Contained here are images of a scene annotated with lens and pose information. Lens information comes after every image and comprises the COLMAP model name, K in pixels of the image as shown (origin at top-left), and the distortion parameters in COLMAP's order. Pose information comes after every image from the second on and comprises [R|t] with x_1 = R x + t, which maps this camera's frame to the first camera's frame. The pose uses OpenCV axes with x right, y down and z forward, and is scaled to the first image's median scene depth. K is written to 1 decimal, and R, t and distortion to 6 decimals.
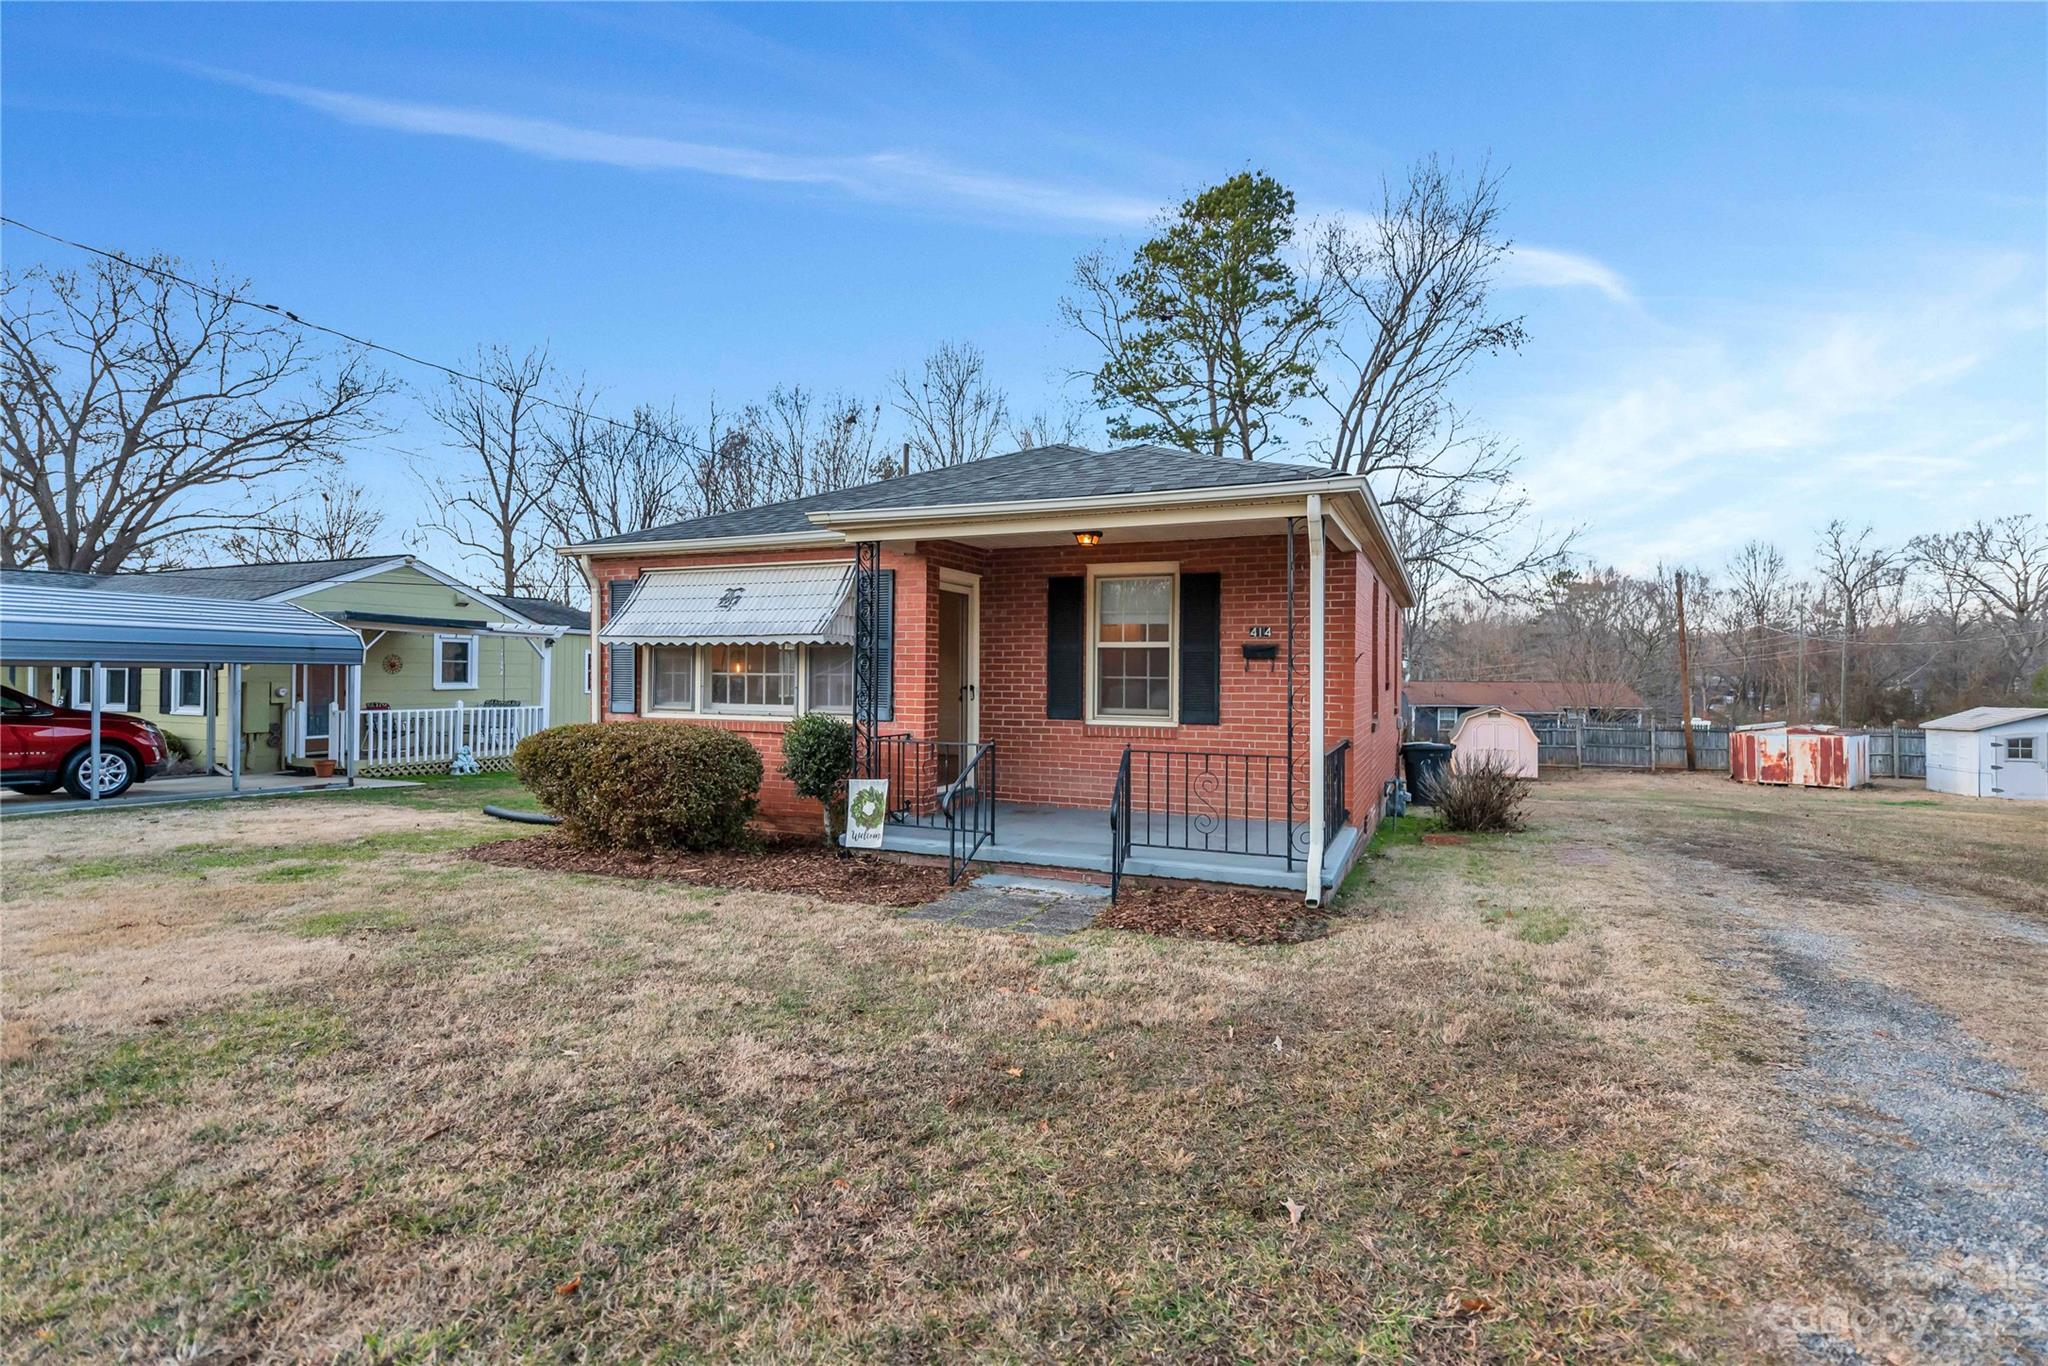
lens RADIAL K [[958.0, 0, 1002.7], [0, 958.0, 674.8], [0, 0, 1]] dist [0.013573, -0.004230]
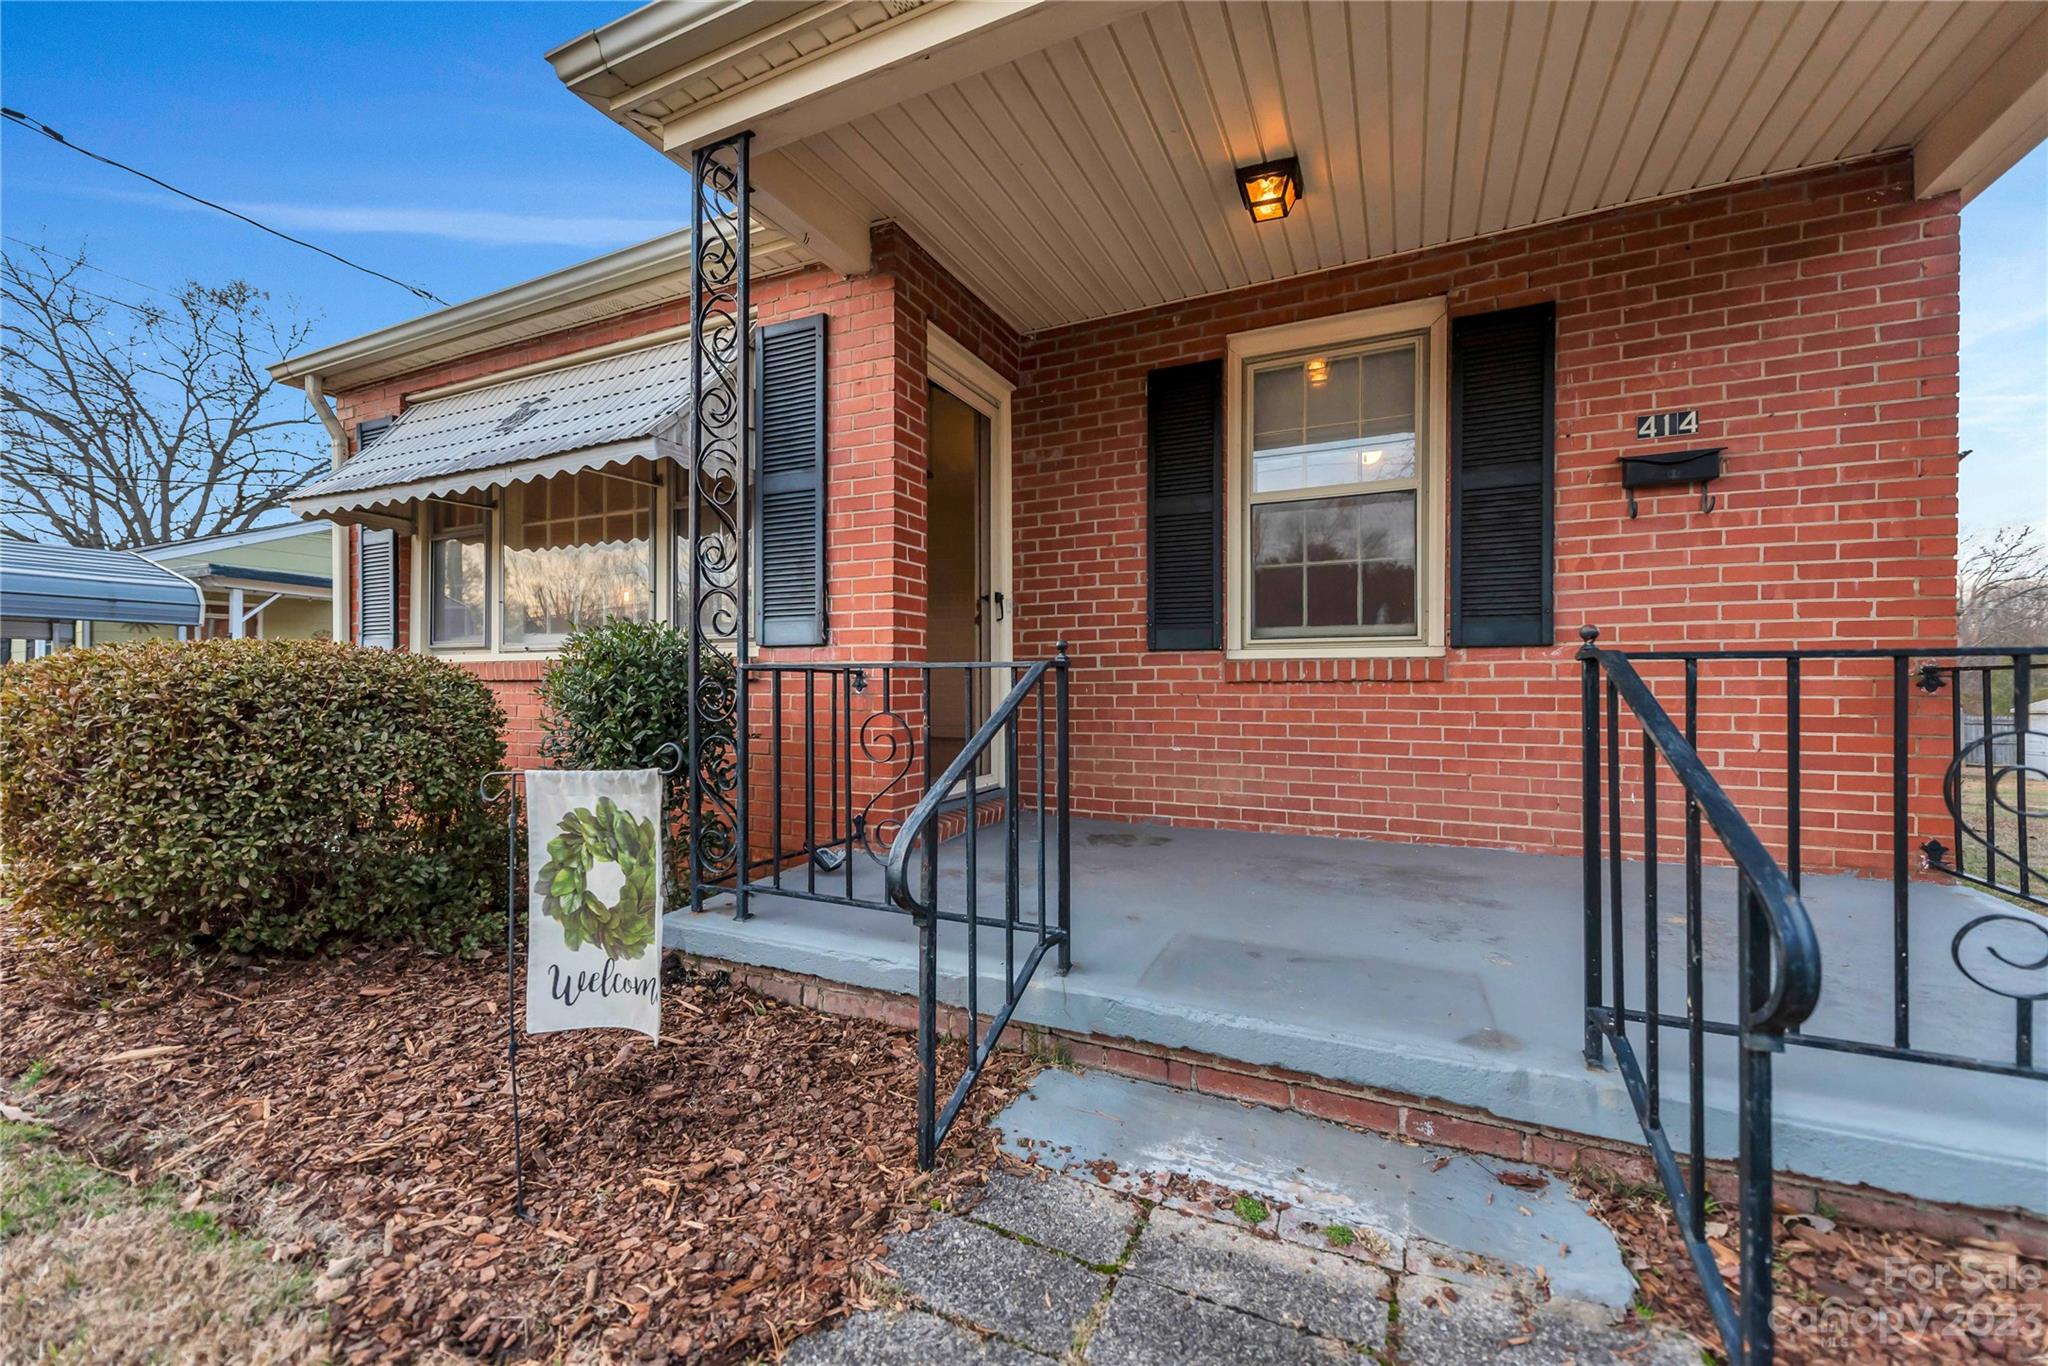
lens RADIAL K [[810.1, 0, 1010.0], [0, 810.1, 676.7], [0, 0, 1]] dist [0.016331, -0.004679]
pose [[0.999818, -0.006870, -0.017781, -0.018586], [0.006695, 0.999929, -0.009881, 0.063453], [0.017847, 0.009760, 0.999793, 0.570964]]
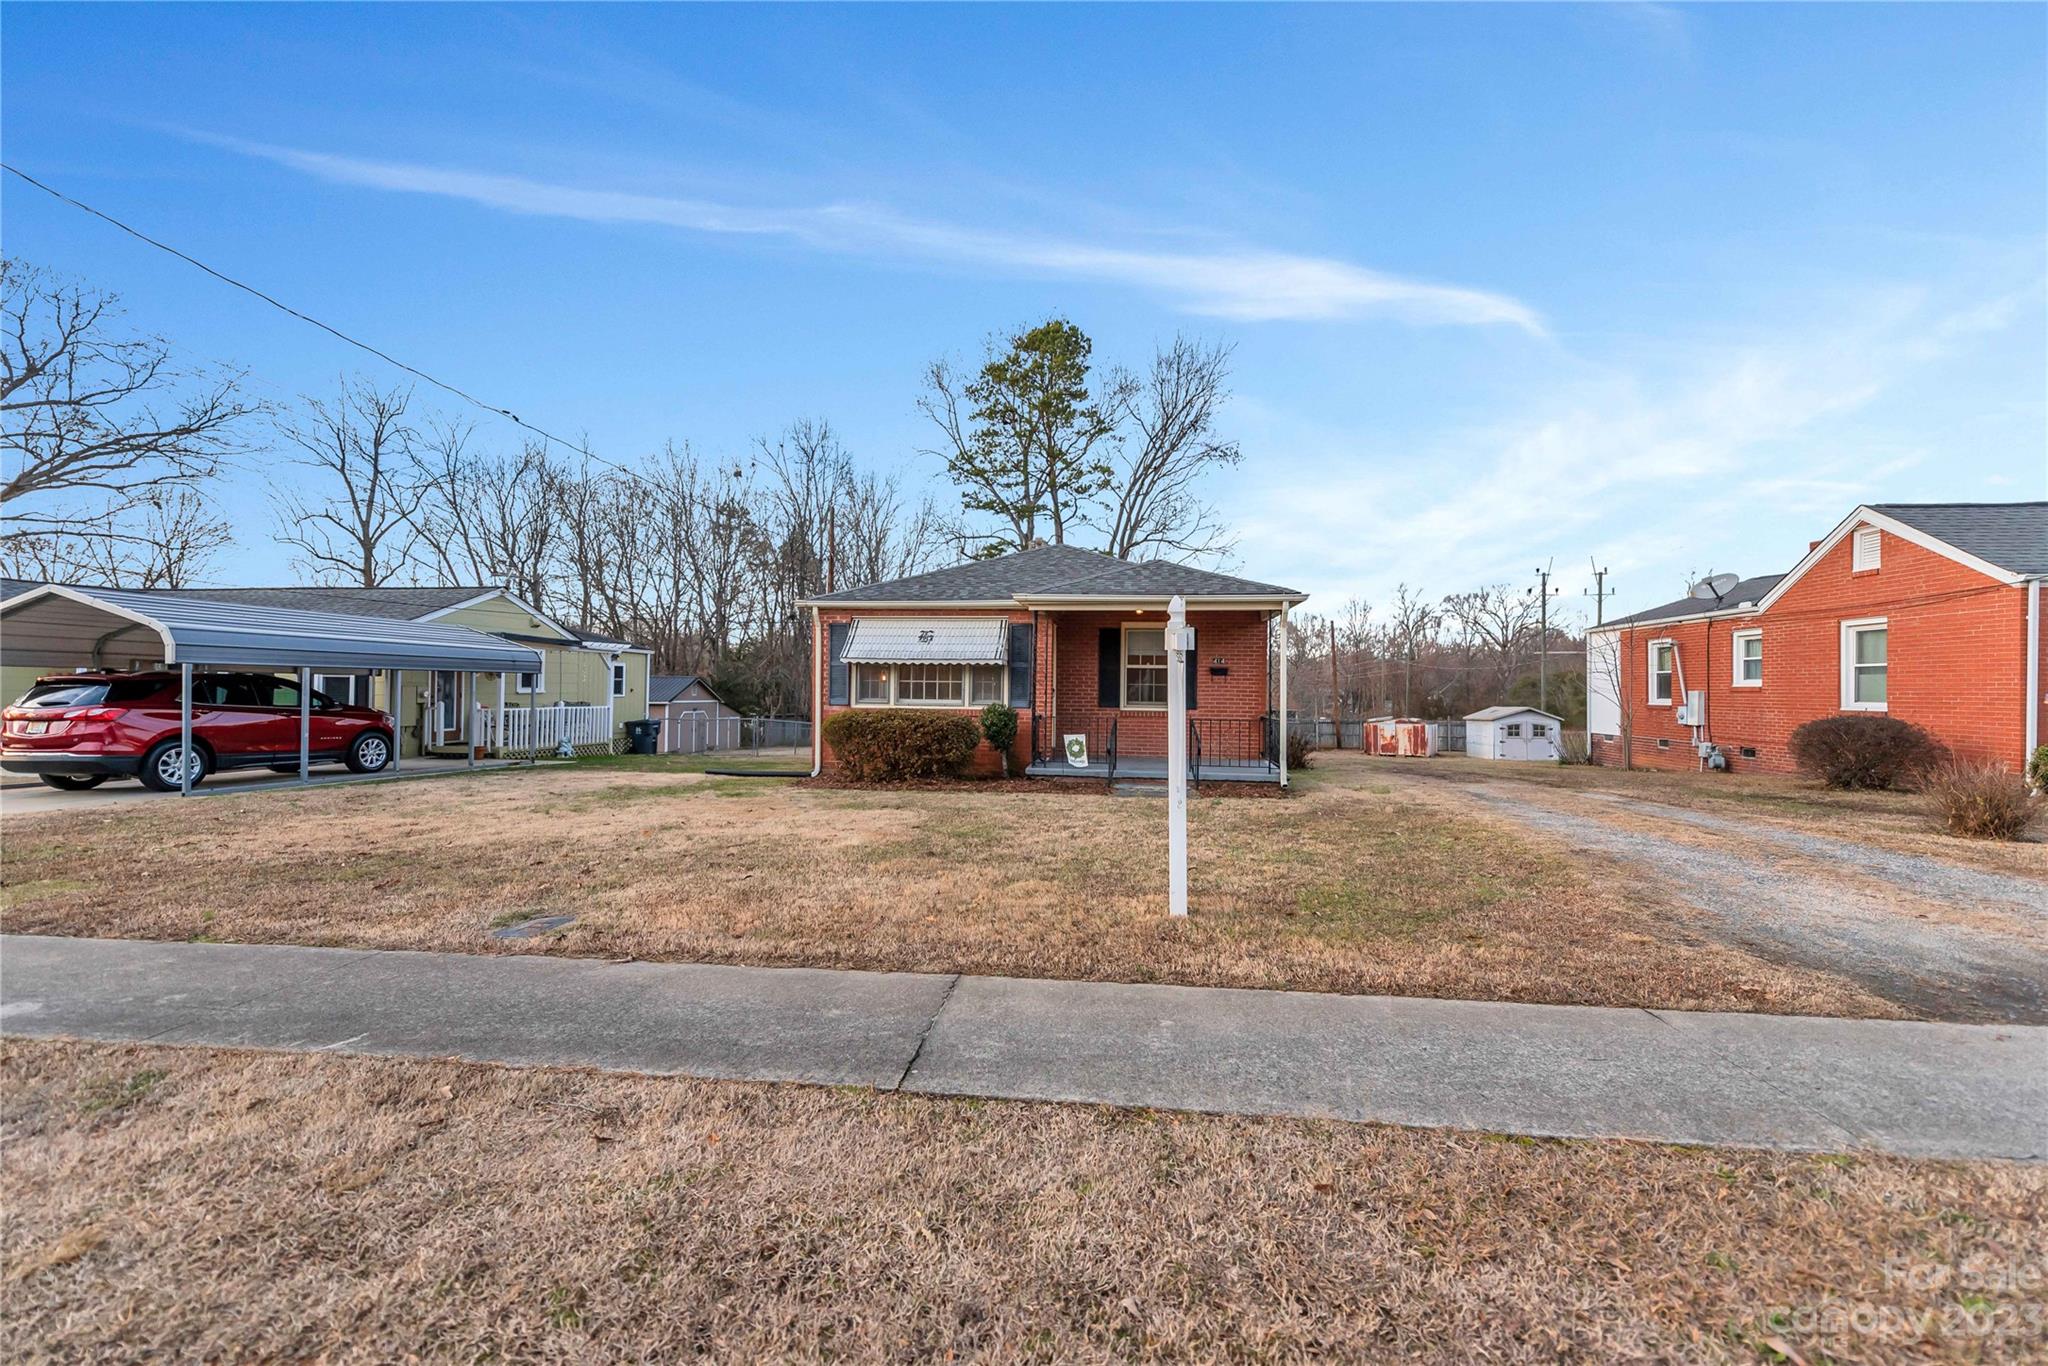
lens RADIAL K [[810.1, 0, 1002.3], [0, 810.1, 681.1], [0, 0, 1]] dist [0.016331, -0.004679]
pose [[0.965818, 0.005941, 0.259152, -0.520831], [-0.004394, 0.999969, -0.006547, 0.007693], [-0.259183, 0.005184, 0.965814, -0.418636]]
